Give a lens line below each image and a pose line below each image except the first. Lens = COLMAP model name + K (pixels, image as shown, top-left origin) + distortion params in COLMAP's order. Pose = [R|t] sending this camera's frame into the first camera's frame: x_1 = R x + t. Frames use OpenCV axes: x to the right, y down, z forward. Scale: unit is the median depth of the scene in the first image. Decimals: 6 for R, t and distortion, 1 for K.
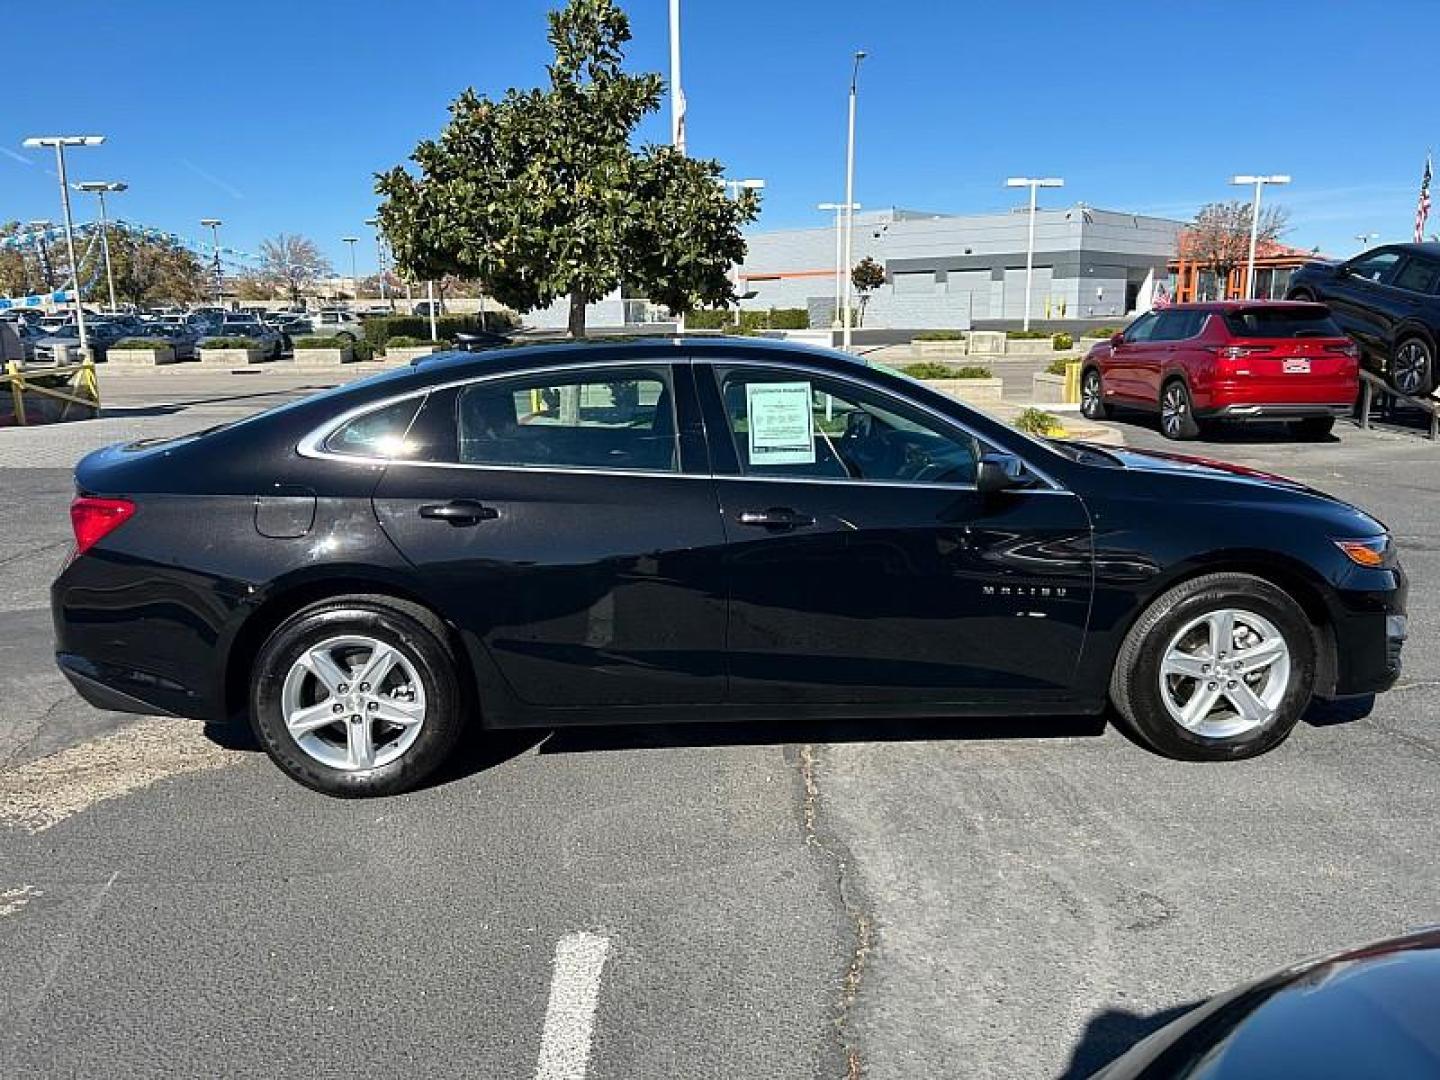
lens RADIAL K [[1061.6, 0, 735.1], [0, 1061.6, 542.4], [0, 0, 1]] dist [-0.005976, -0.003877]
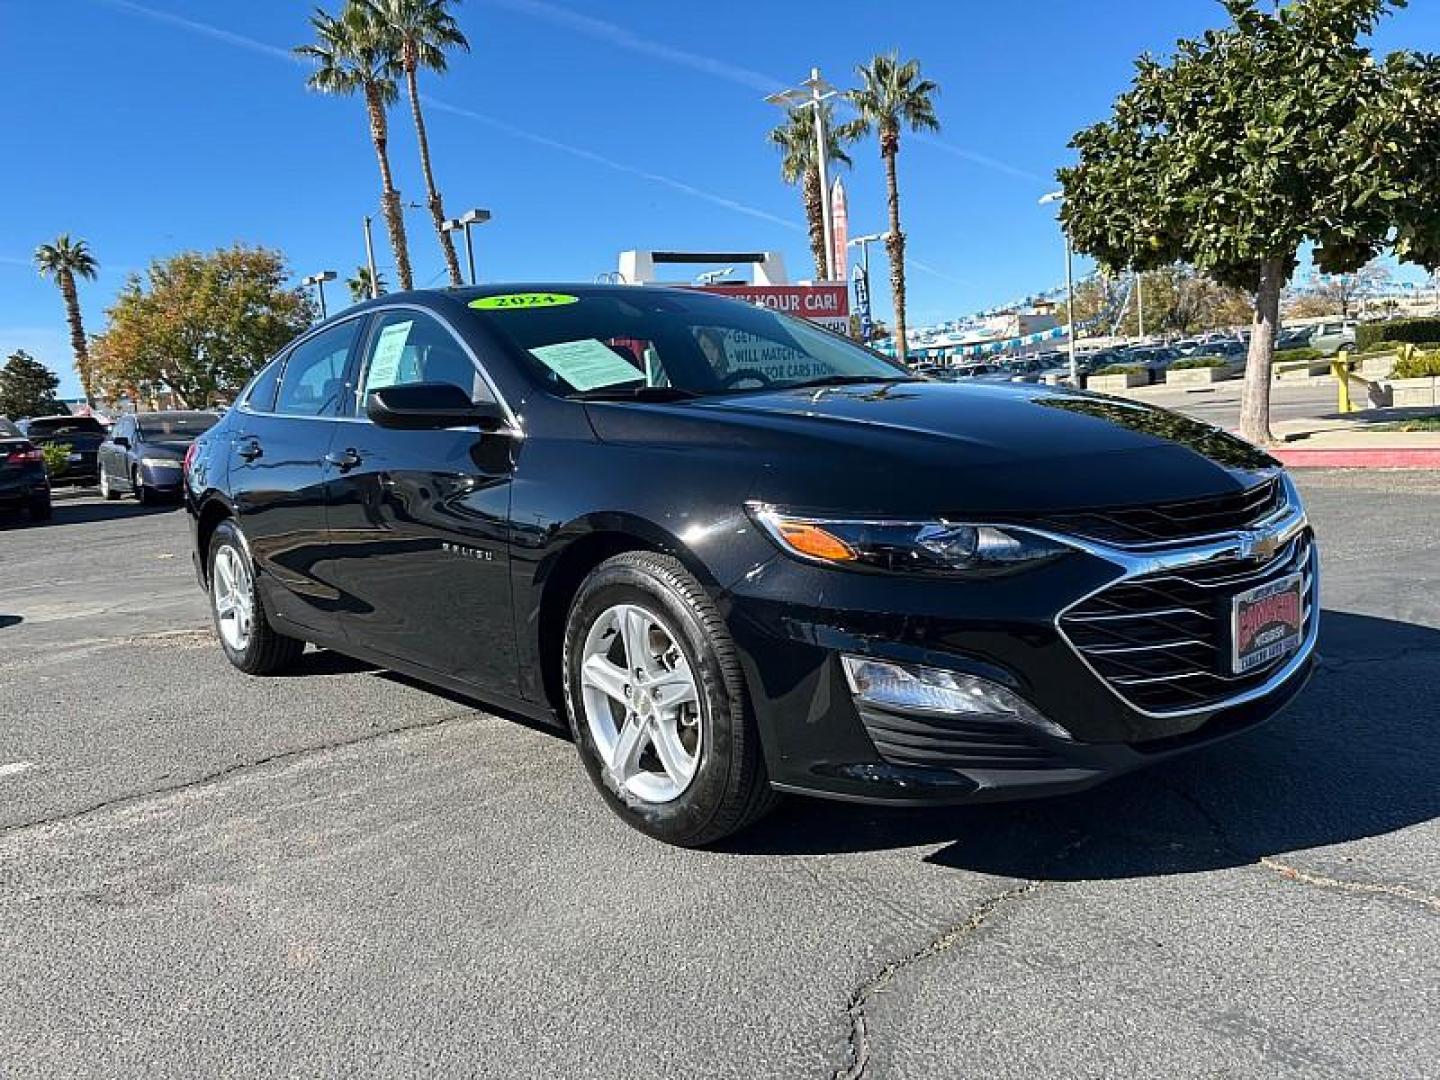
lens RADIAL K [[1075.0, 0, 720.5], [0, 1075.0, 522.7], [0, 0, 1]] dist [0.059382, -0.060874]
pose [[0.628164, 0.045124, -0.776772, 0.269437], [-0.077330, 0.996995, -0.004619, 0.003033], [0.774229, 0.062969, 0.629765, 0.165457]]
